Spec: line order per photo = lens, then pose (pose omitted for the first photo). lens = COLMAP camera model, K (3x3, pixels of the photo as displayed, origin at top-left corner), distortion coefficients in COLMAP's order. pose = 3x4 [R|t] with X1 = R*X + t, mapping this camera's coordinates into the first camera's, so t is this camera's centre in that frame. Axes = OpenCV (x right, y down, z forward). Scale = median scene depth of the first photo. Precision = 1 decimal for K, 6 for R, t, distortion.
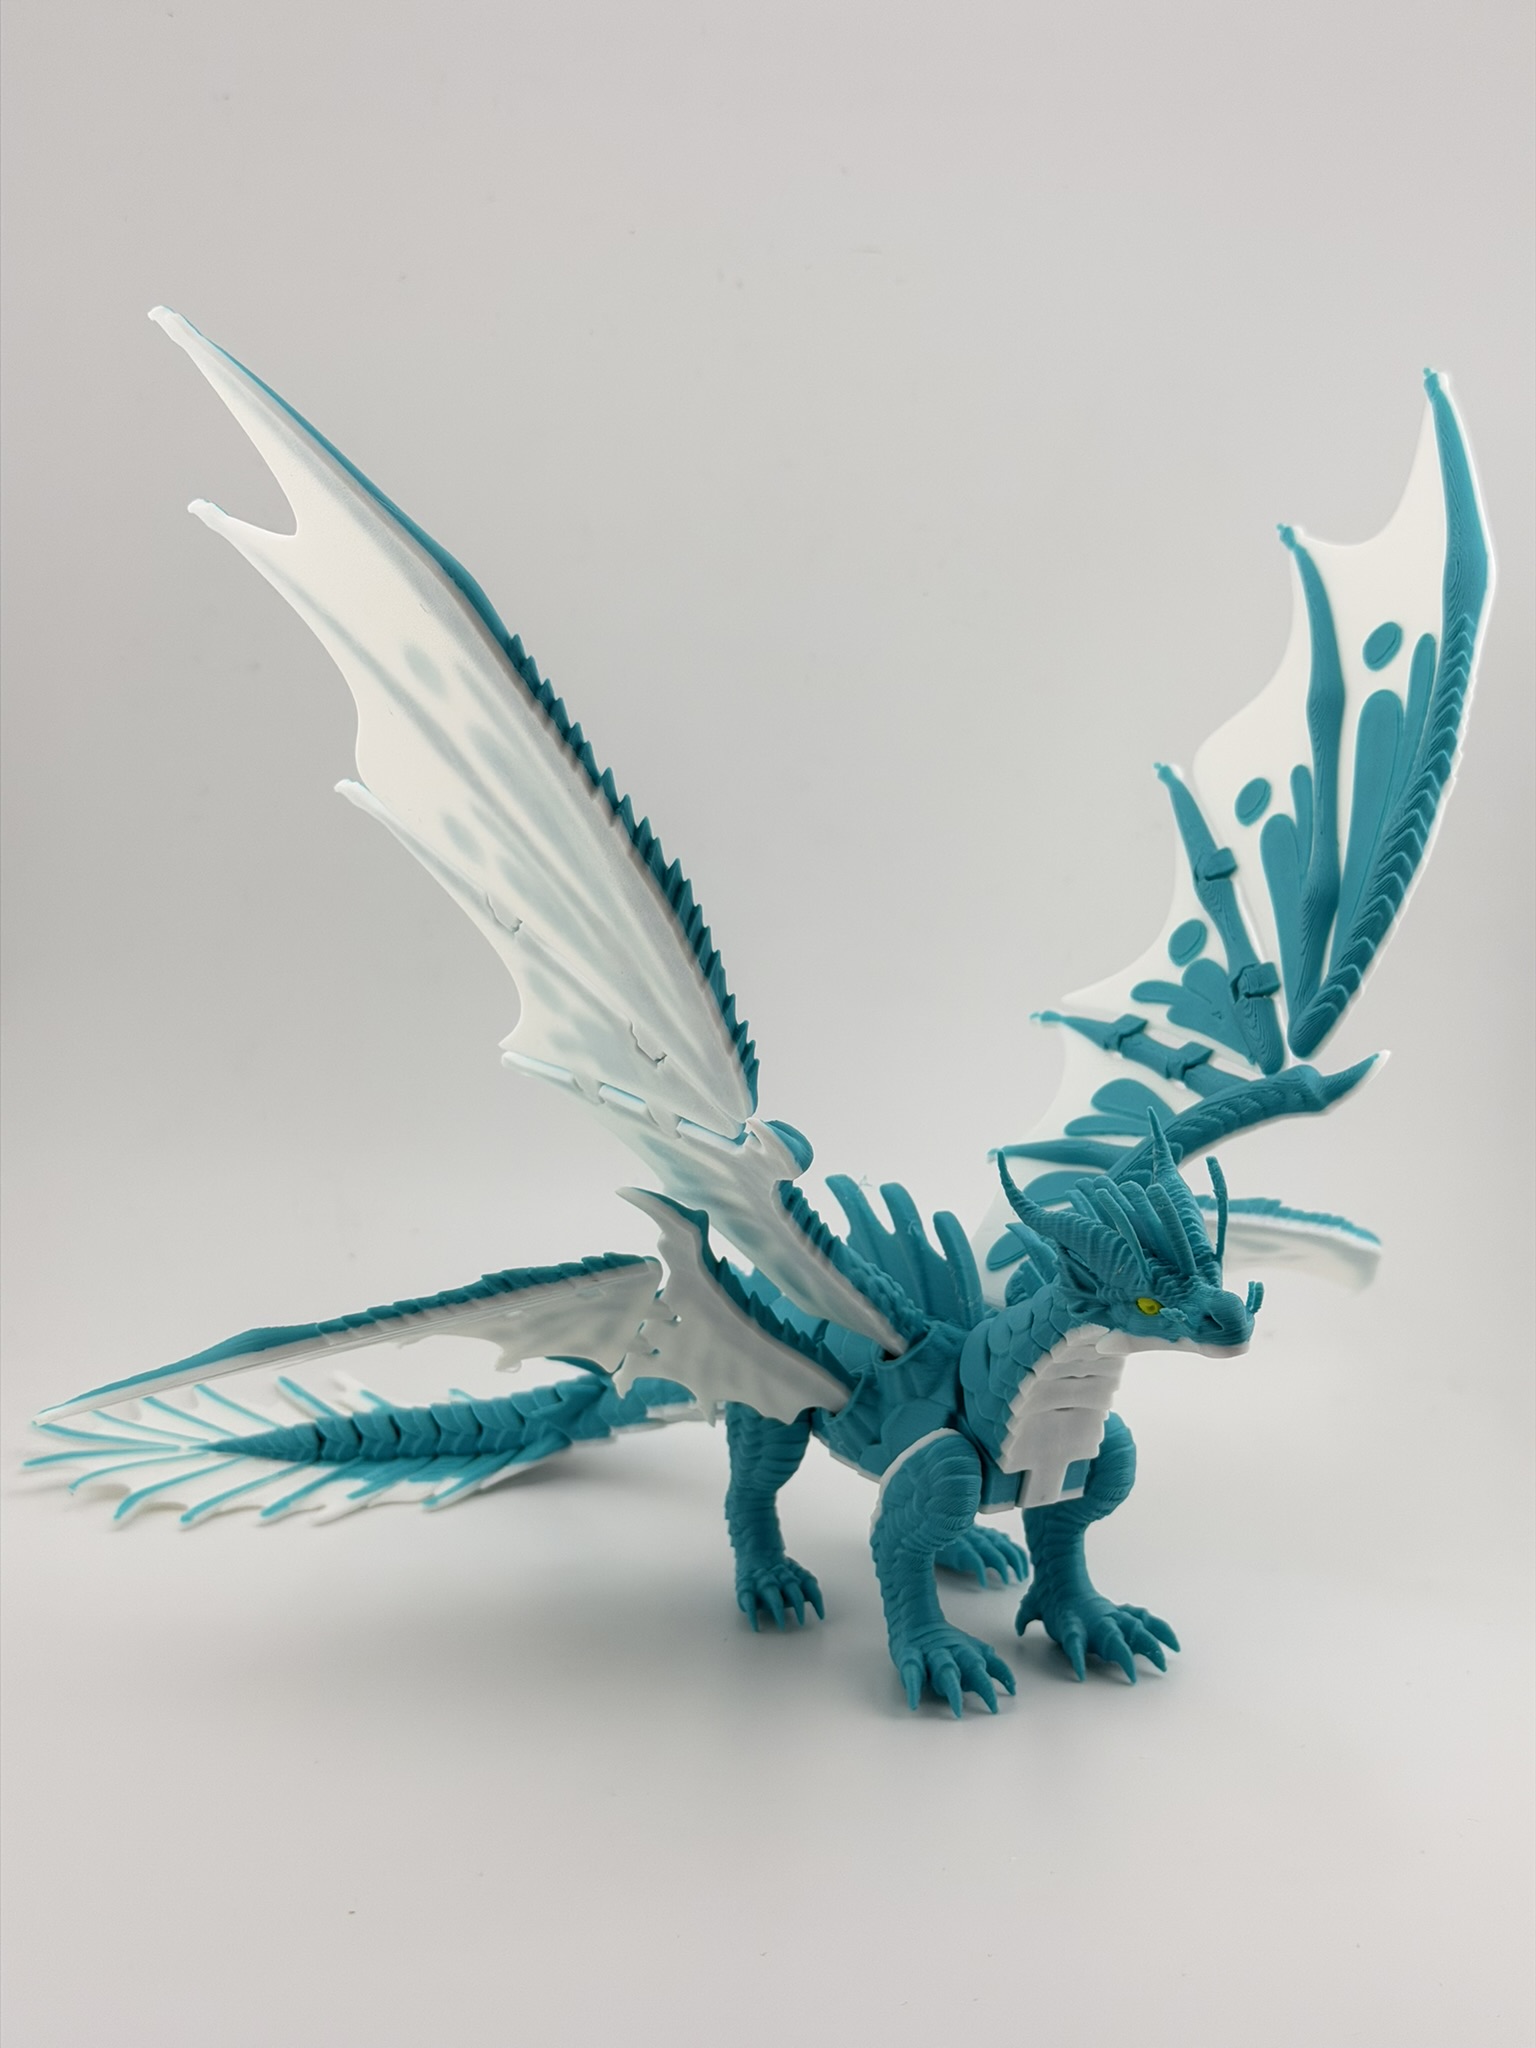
lens RADIAL K [[2916.0, 0, 775.2], [0, 2916.0, 1018.5], [0, 0, 1]] dist [0.127655, 0.000000]
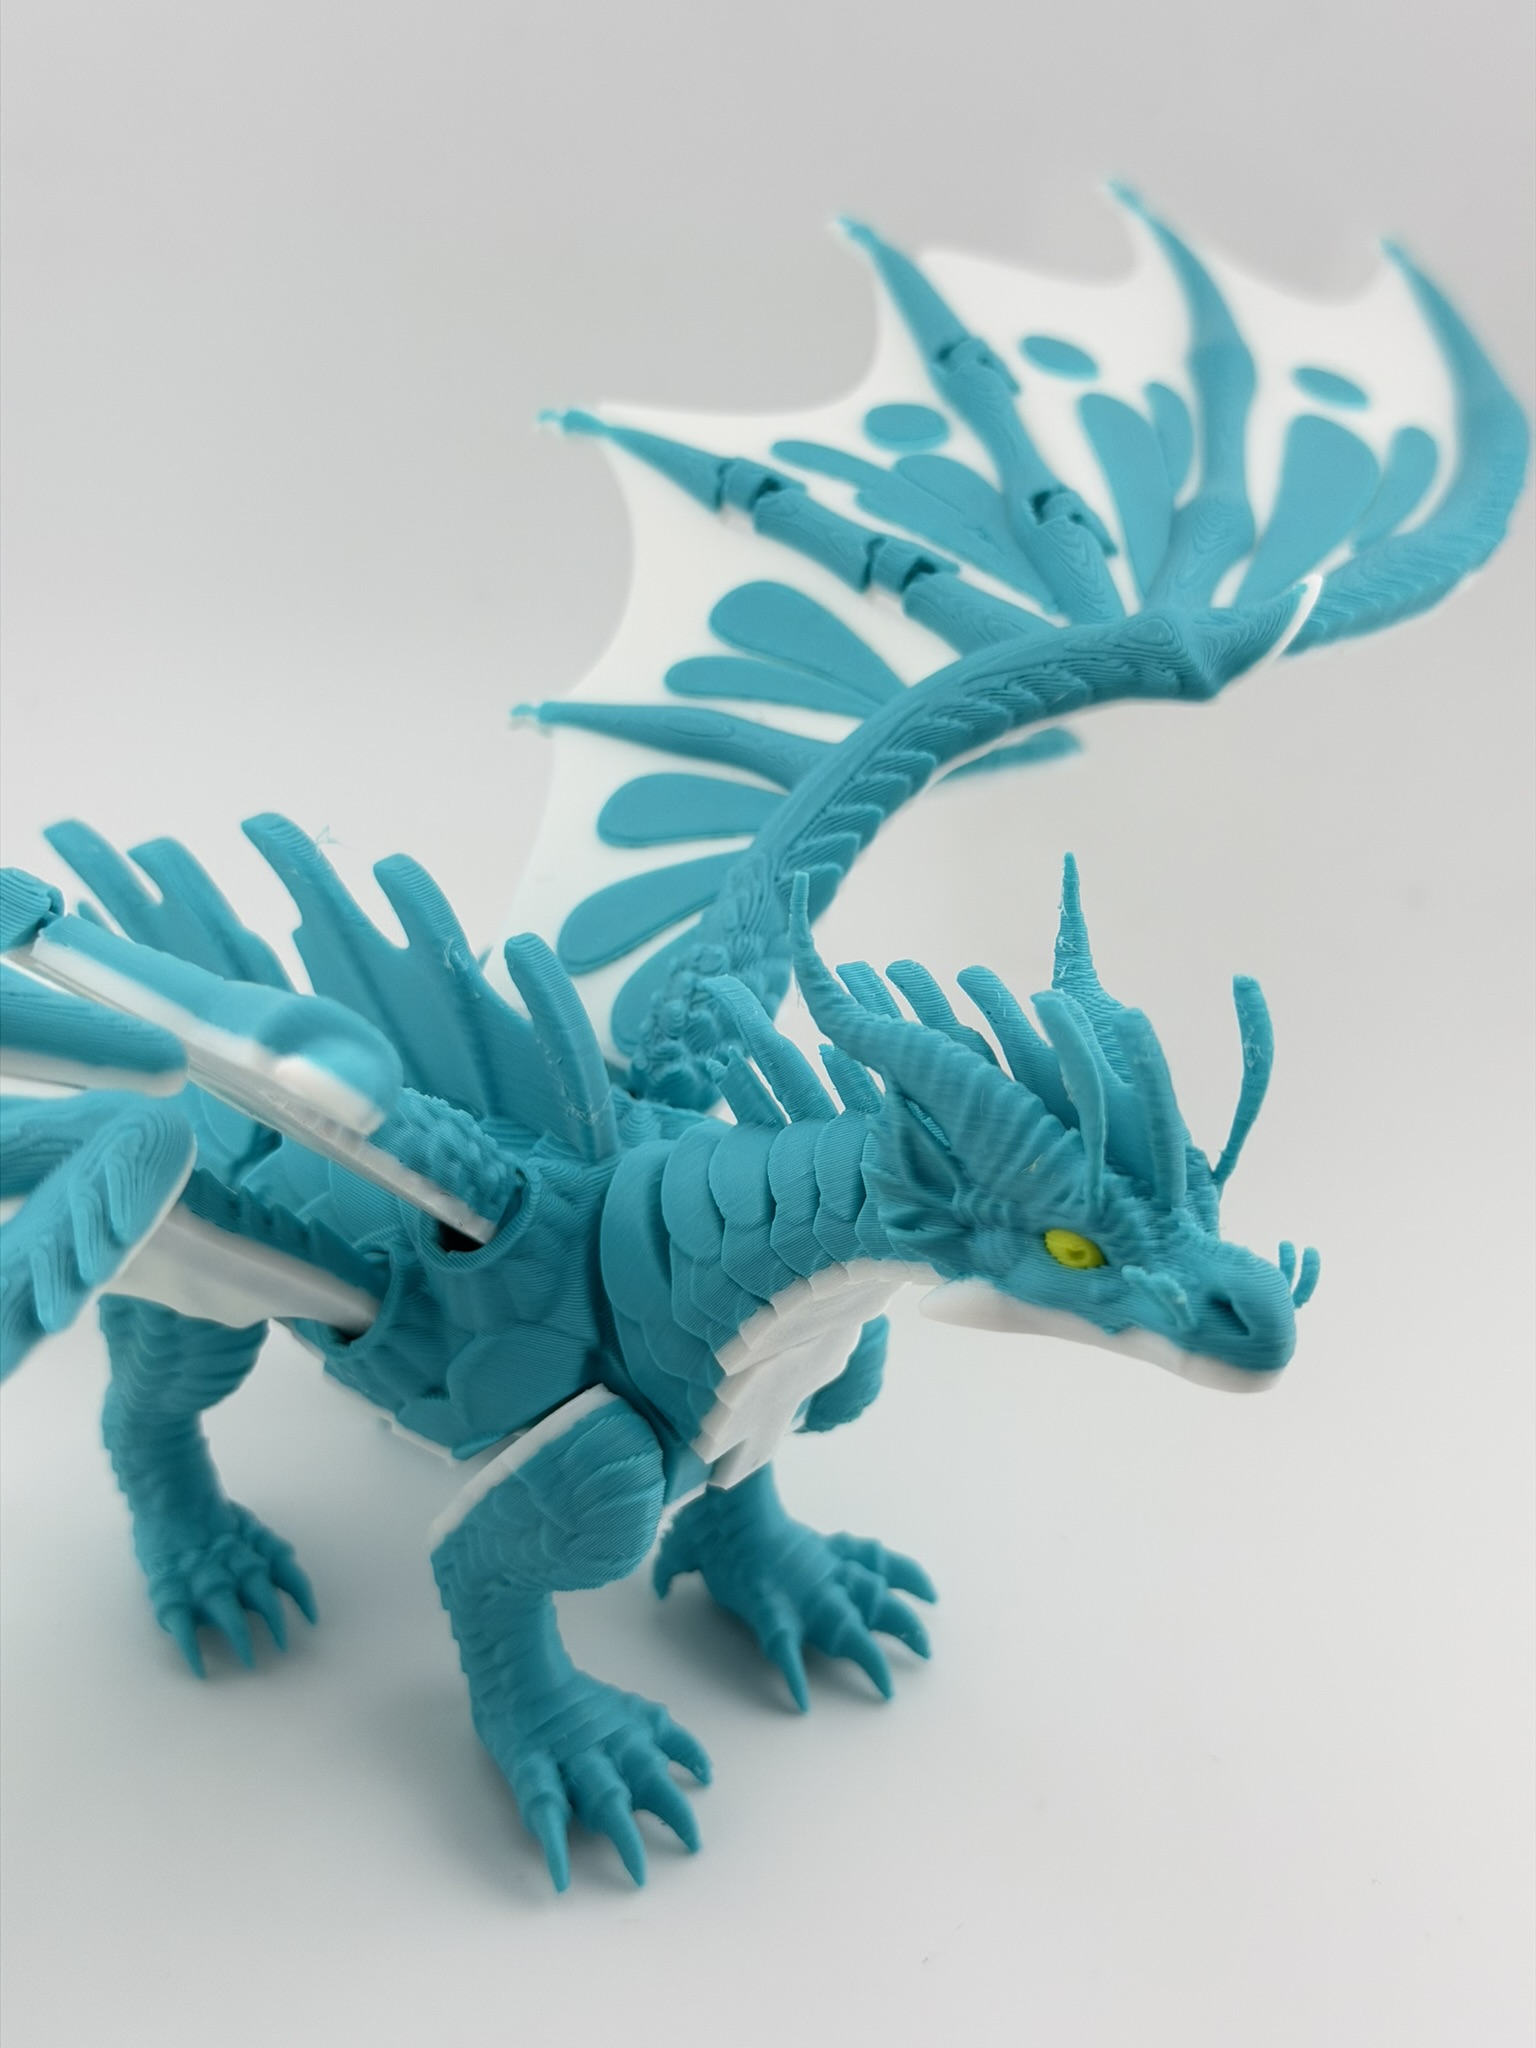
lens RADIAL K [[2916.0, 0, 766.0], [0, 2916.0, 1038.6], [0, 0, 1]] dist [0.127655, 0.000000]
pose [[0.942838, -0.120328, 0.310769, -0.064378], [-0.003759, 0.928638, 0.370967, -0.108620], [-0.333230, -0.350930, 0.875103, 0.525969]]
